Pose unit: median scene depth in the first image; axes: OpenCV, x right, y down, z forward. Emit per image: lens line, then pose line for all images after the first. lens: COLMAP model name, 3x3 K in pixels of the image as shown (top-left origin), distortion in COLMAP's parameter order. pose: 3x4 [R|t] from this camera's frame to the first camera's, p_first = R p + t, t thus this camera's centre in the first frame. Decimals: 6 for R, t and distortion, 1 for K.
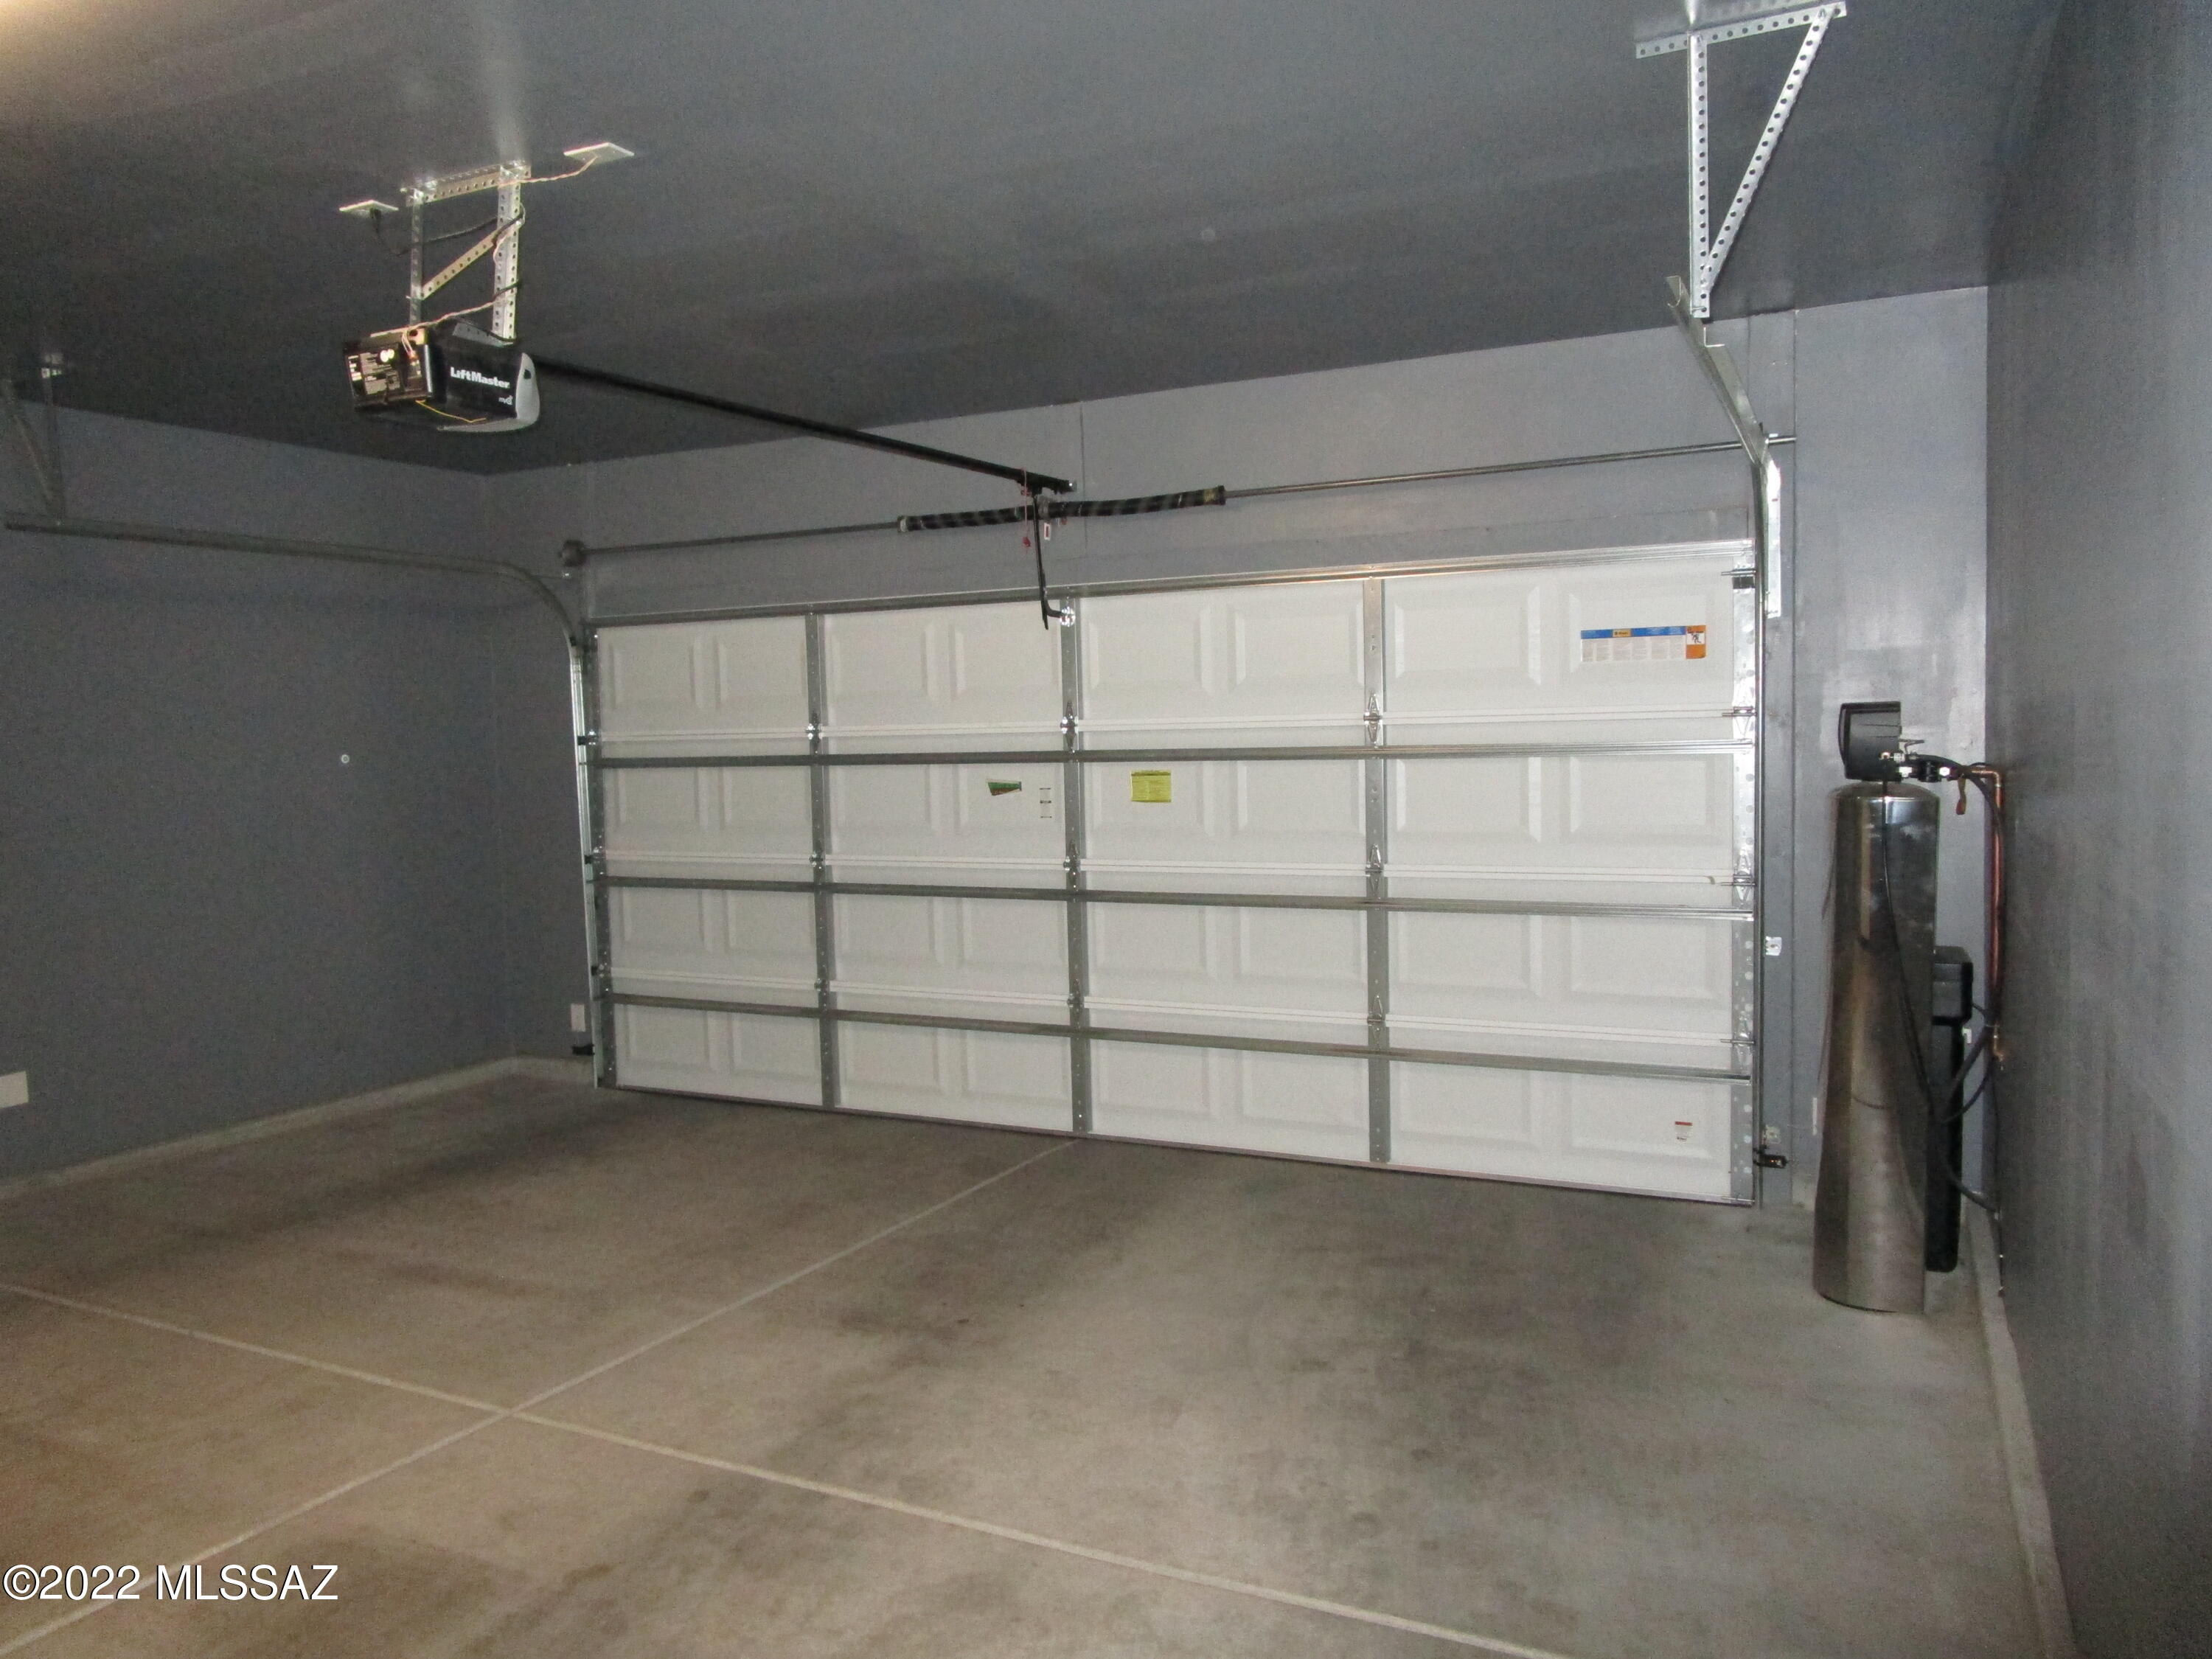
lens RADIAL K [[1582.0, 0, 1106.0], [0, 1582.0, 829.5], [0, 0, 1]] dist [-0.026264, 0.001433]
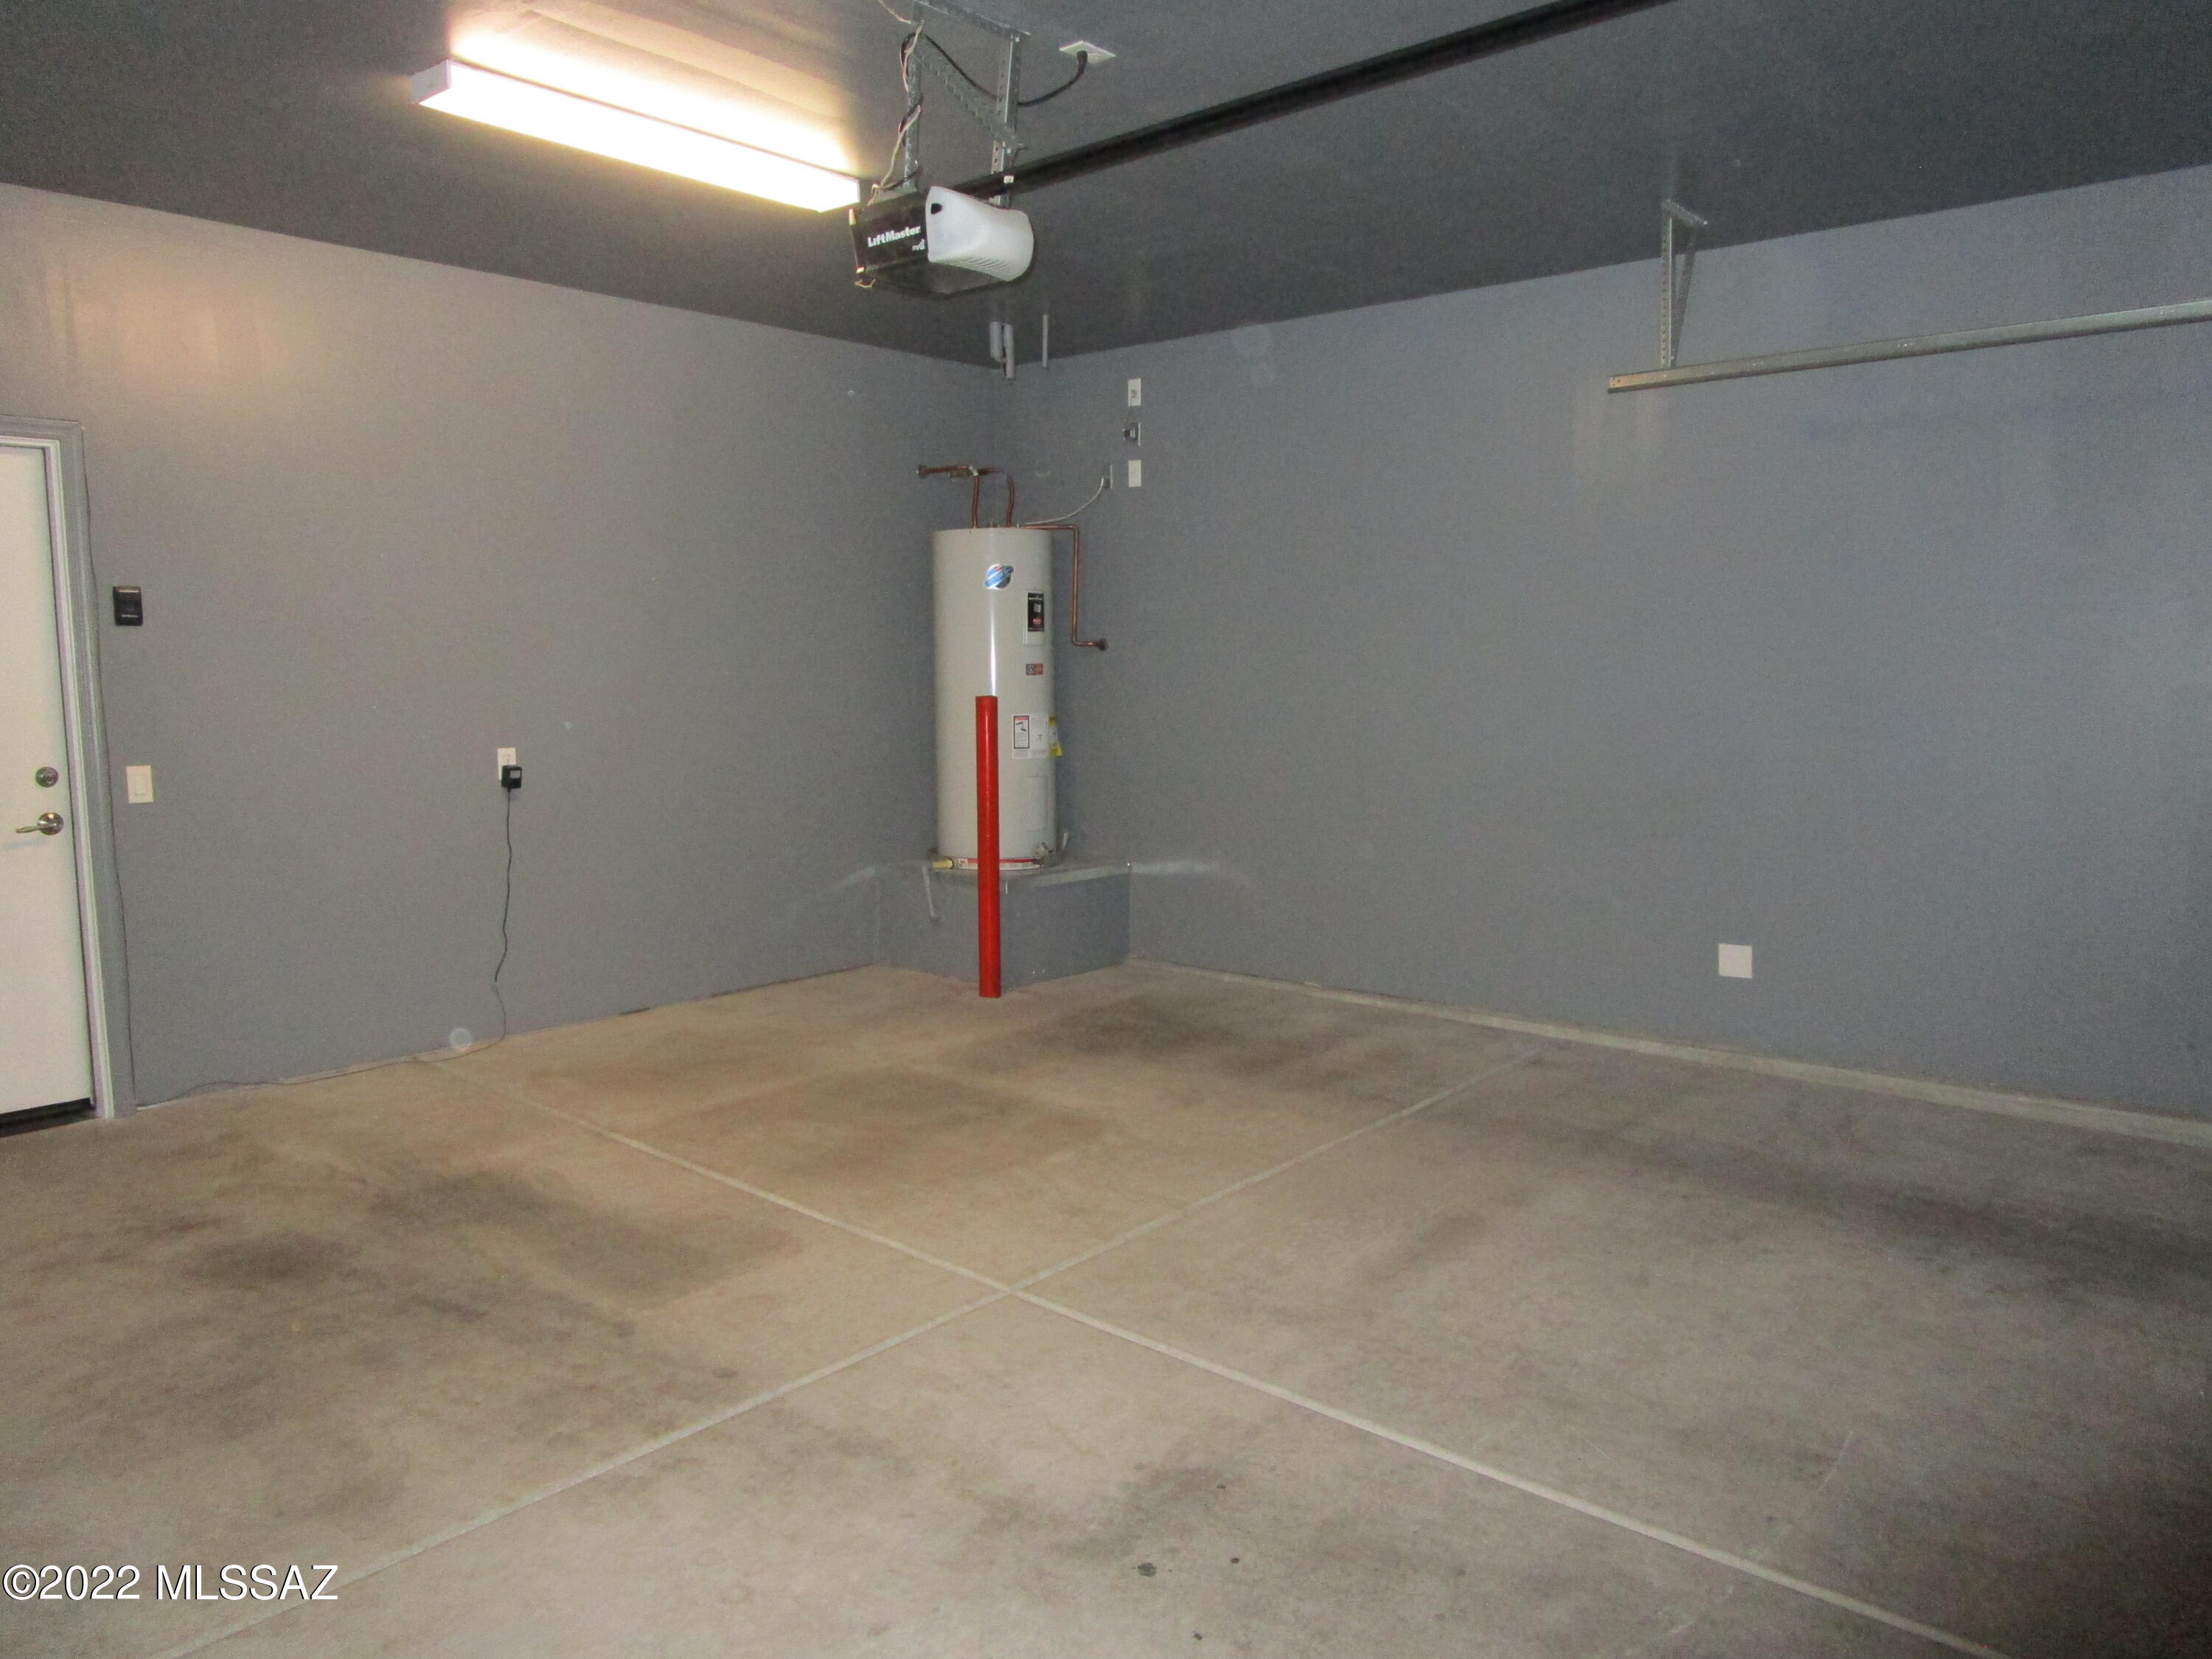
lens RADIAL K [[1582.0, 0, 1106.0], [0, 1582.0, 829.5], [0, 0, 1]] dist [-0.026264, 0.001433]
pose [[-0.248652, 0.127742, -0.960132, 0.507856], [-0.047497, 0.988465, 0.143812, -0.058611], [0.967428, 0.081362, -0.239717, 1.243174]]
